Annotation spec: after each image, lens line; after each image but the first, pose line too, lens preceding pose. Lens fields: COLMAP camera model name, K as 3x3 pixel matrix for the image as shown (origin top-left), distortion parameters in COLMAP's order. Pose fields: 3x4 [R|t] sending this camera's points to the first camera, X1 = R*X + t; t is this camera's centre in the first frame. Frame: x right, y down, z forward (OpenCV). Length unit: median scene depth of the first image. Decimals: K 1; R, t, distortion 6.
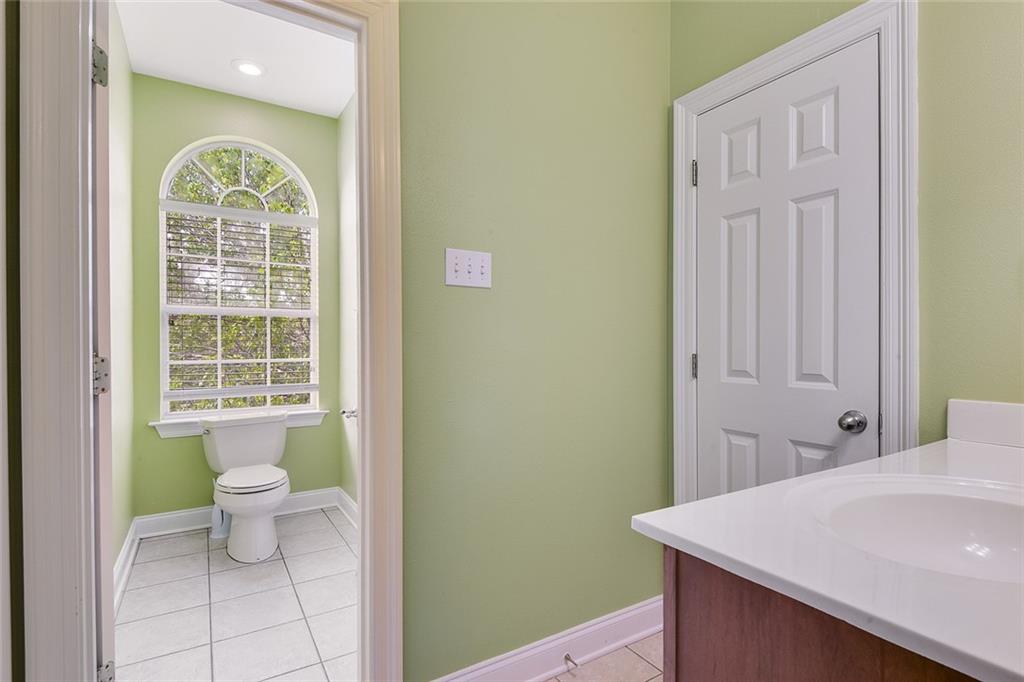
lens RADIAL K [[473.2, 0, 511.4], [0, 473.2, 348.0], [0, 0, 1]] dist [0.010014, -0.009055]
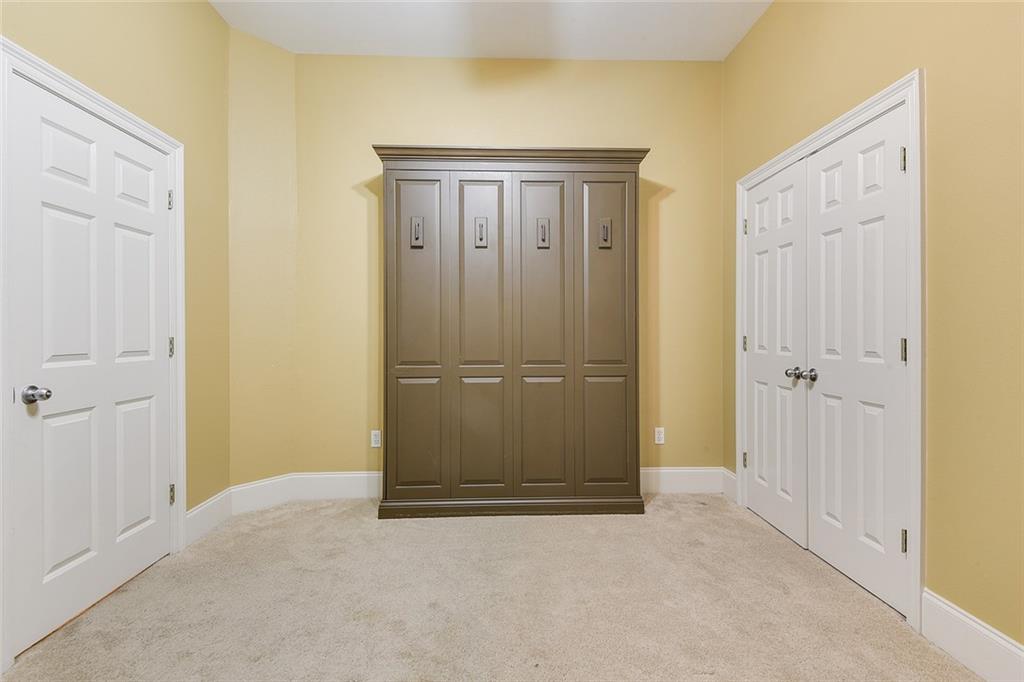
lens RADIAL K [[505.4, 0, 513.1], [0, 505.4, 336.3], [0, 0, 1]] dist [0.007298, 0.000378]
pose [[0.851575, 0.004820, -0.524210, 0.509710], [-0.001228, 0.999973, 0.007199, 0.001774], [0.524231, -0.005487, 0.851558, -0.745516]]
